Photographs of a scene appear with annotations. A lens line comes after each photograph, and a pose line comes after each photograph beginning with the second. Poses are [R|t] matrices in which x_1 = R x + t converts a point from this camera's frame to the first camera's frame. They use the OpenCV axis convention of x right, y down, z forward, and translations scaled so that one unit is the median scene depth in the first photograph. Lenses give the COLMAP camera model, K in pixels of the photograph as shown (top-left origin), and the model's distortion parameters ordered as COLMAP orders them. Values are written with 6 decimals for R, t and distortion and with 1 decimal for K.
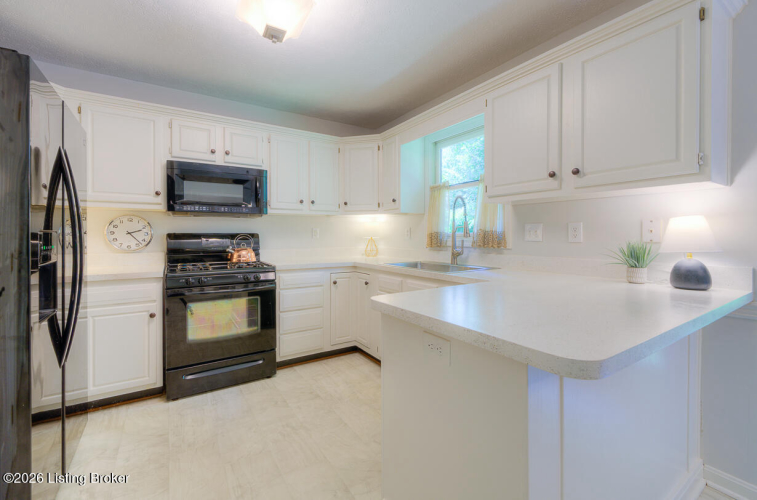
lens RADIAL K [[307.7, 0, 377.2], [0, 307.7, 236.7], [0, 0, 1]] dist [-0.000058, 0.000039]
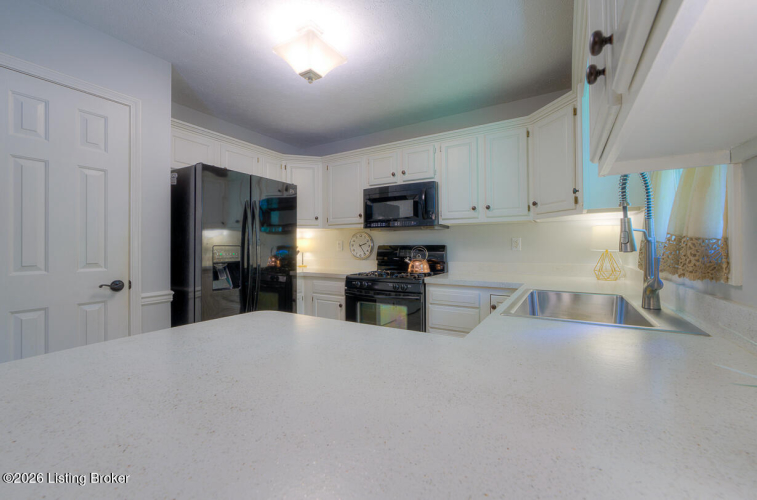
lens RADIAL K [[316.7, 0, 376.8], [0, 316.7, 246.6], [0, 0, 1]] dist [-0.000713, -0.000052]
pose [[0.463298, 0.000274, -0.886203, 0.488293], [-0.001018, 0.999999, -0.000223, -0.006605], [0.886202, 0.001005, 0.463298, 0.394395]]
